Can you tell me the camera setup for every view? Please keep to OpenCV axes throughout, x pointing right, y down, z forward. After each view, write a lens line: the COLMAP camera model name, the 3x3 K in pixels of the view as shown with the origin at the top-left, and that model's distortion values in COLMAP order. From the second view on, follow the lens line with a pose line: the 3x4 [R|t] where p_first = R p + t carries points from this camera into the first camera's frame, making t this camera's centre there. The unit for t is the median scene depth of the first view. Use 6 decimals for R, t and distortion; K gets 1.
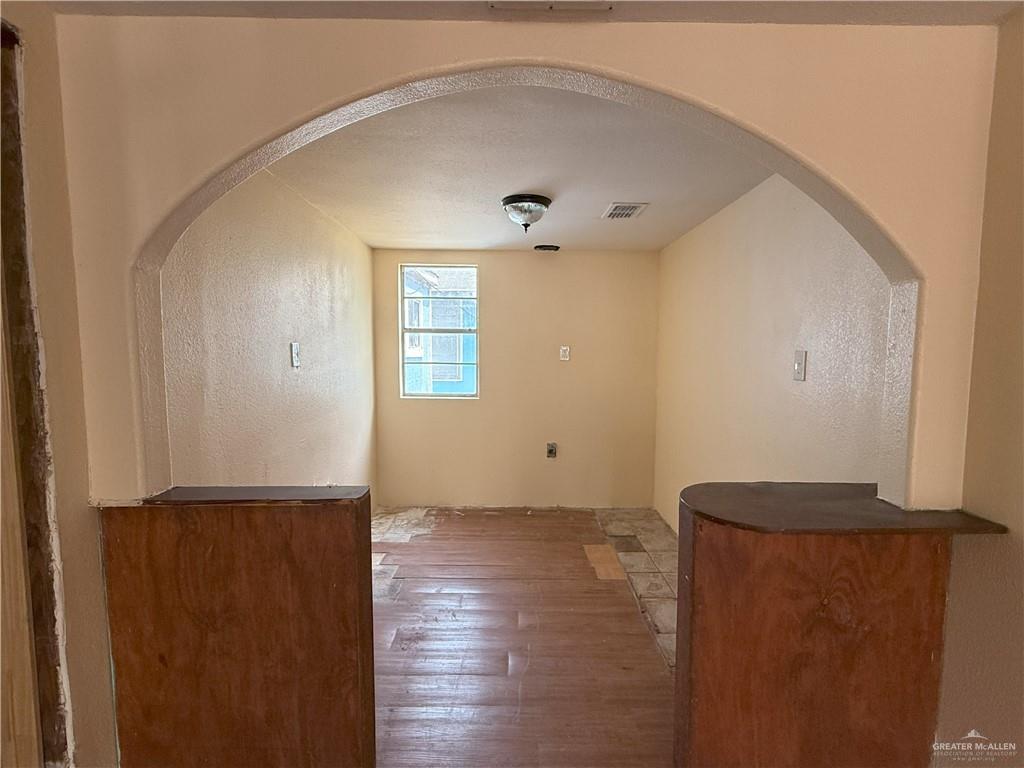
lens RADIAL K [[709.2, 0, 512.6], [0, 709.2, 386.3], [0, 0, 1]] dist [-0.006105, -0.001576]
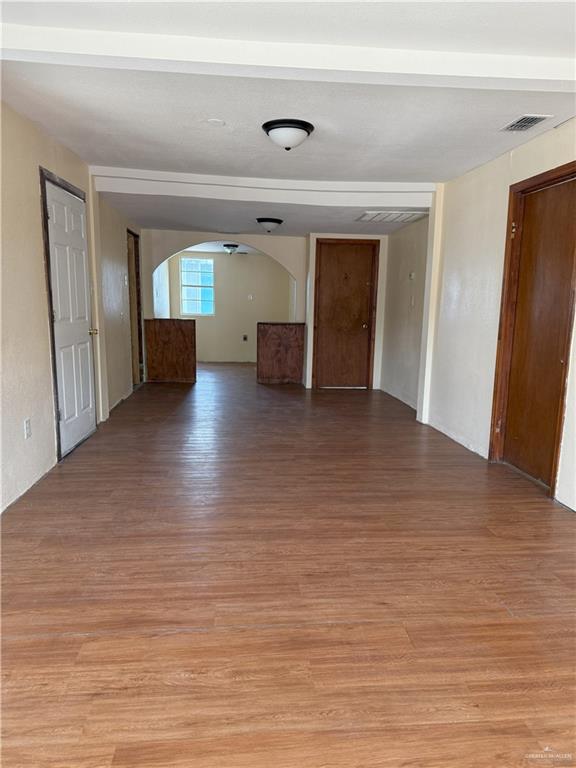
lens RADIAL K [[531.9, 0, 287.7], [0, 531.9, 384.6], [0, 0, 1]] dist [-0.006105, -0.001576]
pose [[0.995364, 0.000656, 0.096182, 0.095125], [-0.010631, 0.994601, 0.103225, 0.220905], [-0.095595, -0.103769, 0.989997, -2.964309]]
